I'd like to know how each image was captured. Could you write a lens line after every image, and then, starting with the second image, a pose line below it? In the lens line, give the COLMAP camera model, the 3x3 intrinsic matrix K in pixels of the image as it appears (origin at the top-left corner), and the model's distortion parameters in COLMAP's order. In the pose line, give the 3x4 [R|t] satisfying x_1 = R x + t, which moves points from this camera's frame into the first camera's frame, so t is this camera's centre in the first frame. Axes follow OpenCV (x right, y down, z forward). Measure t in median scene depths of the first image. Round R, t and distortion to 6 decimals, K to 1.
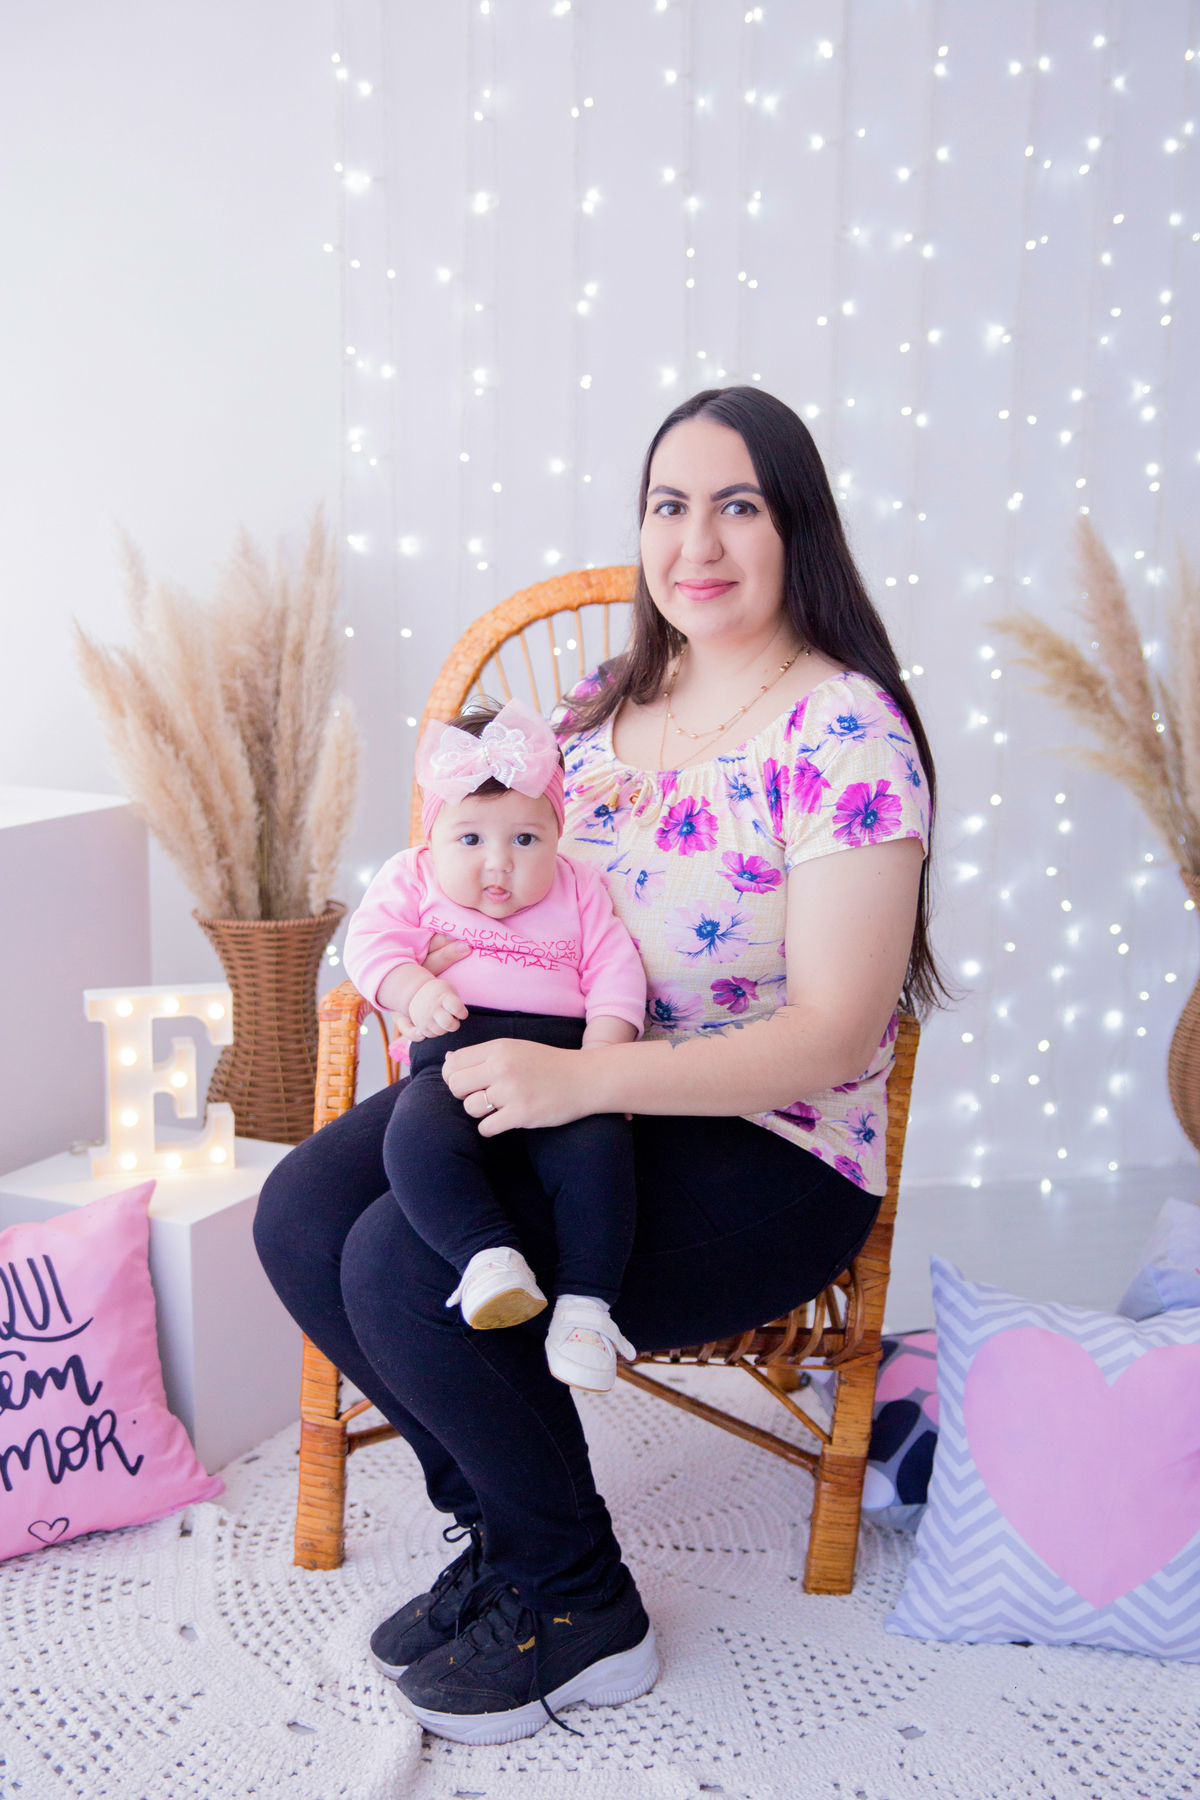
lens RADIAL K [[2150.7, 0, 600.0], [0, 2150.7, 900.0], [0, 0, 1]] dist [0.018697, 0.028624]
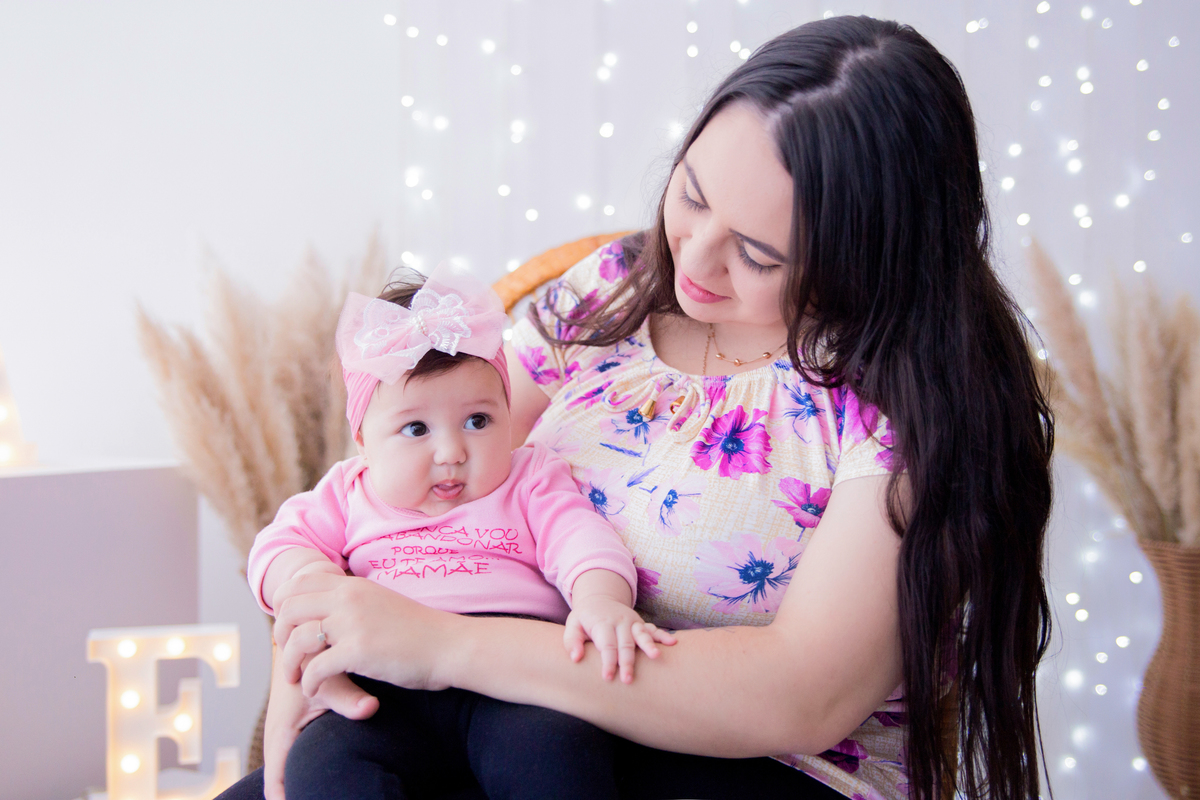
lens RADIAL K [[1496.9, 0, 533.2], [0, 1496.9, 361.0], [0, 0, 1]] dist [0.008631, 0.009458]
pose [[0.997556, -0.006357, -0.069589, 0.019193], [-0.004482, 0.987984, -0.154492, 0.027922], [0.069735, 0.154426, 0.985540, 0.345467]]
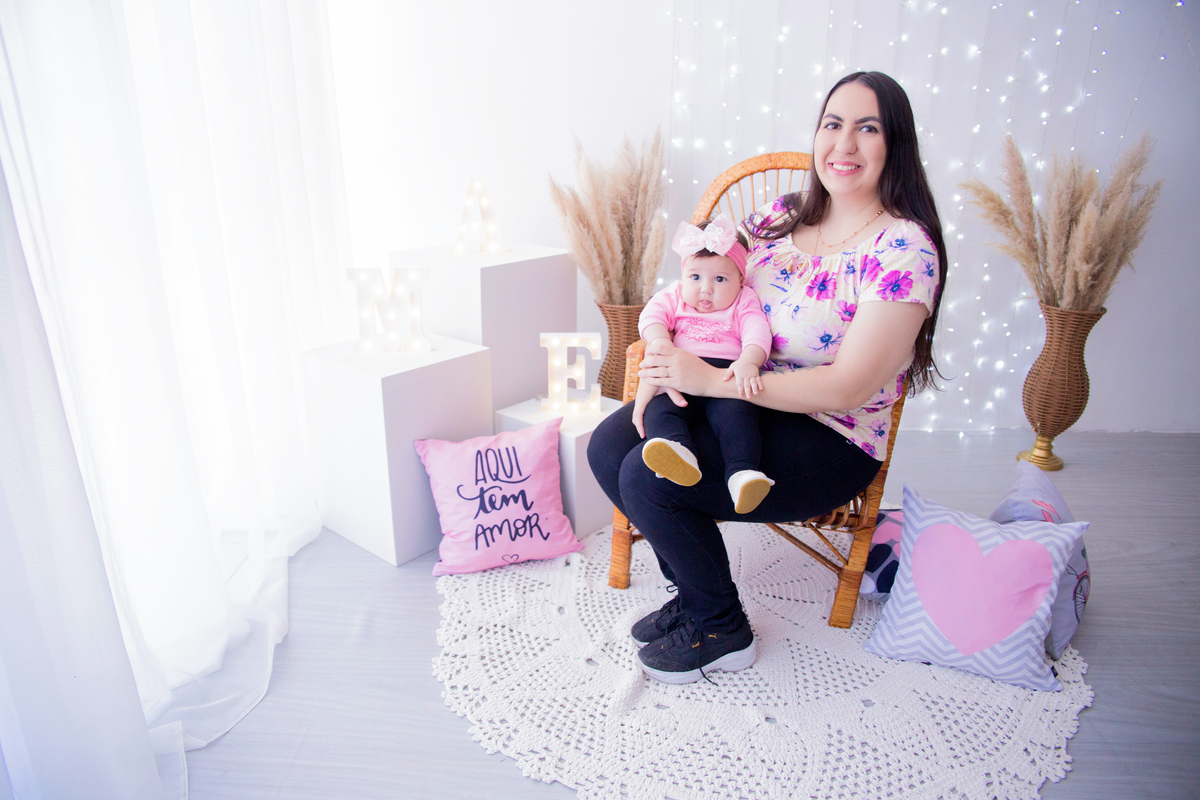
lens RADIAL K [[843.2, 0, 568.2], [0, 843.2, 416.8], [0, 0, 1]] dist [-0.138029, 0.095248]
pose [[0.967918, 0.074942, -0.239832, 0.020204], [-0.038394, 0.987389, 0.153585, -0.011707], [0.248317, -0.139449, 0.958589, 0.127856]]
